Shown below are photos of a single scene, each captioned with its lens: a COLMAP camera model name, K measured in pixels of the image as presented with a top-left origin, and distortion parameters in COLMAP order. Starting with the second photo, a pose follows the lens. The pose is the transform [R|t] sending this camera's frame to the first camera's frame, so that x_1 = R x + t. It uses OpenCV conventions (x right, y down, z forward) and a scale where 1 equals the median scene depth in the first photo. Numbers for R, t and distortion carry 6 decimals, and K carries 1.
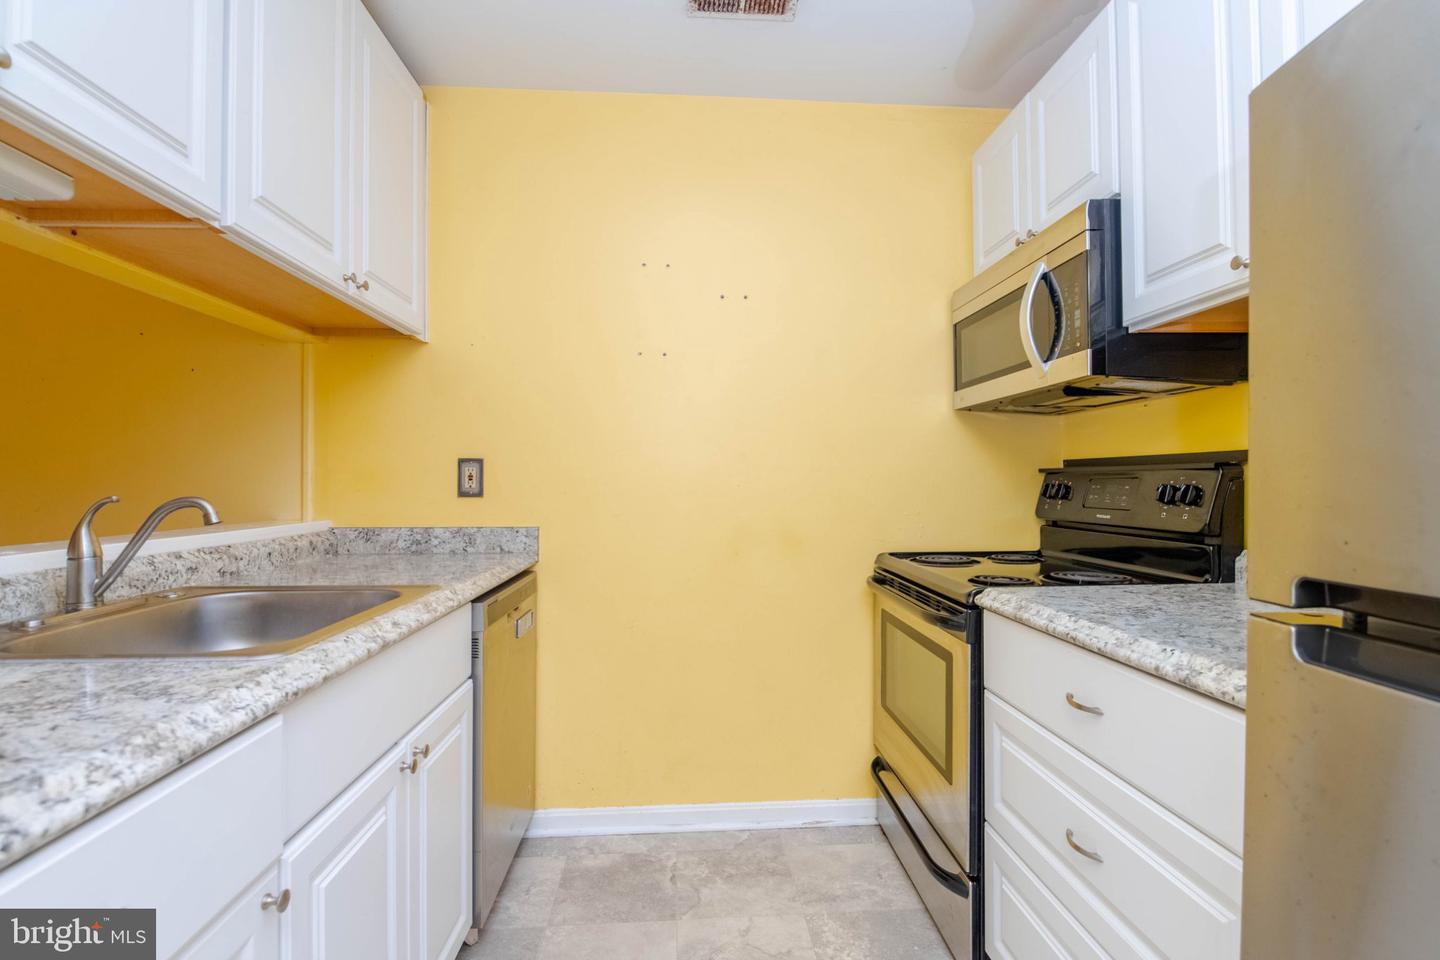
lens RADIAL K [[682.9, 0, 728.9], [0, 682.9, 483.1], [0, 0, 1]] dist [0.006673, -0.011498]
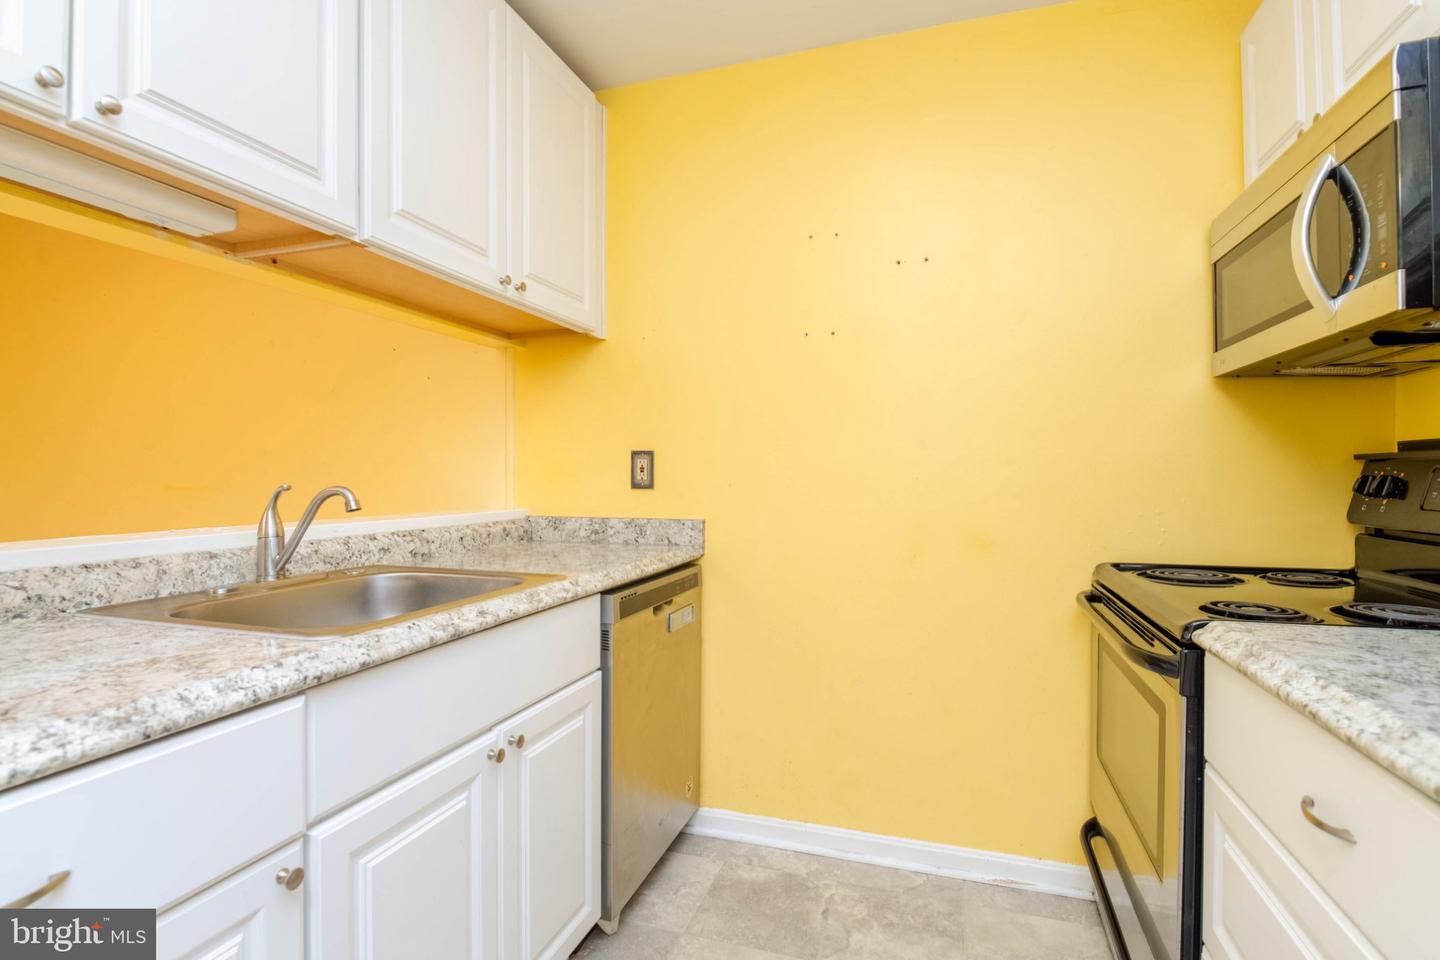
lens RADIAL K [[682.9, 0, 728.9], [0, 682.9, 483.1], [0, 0, 1]] dist [0.006673, -0.011498]
pose [[0.928292, 0.003950, -0.371831, 0.154770], [-0.000593, 0.999958, 0.009143, 0.003441], [0.371851, -0.008267, 0.928256, 0.137205]]
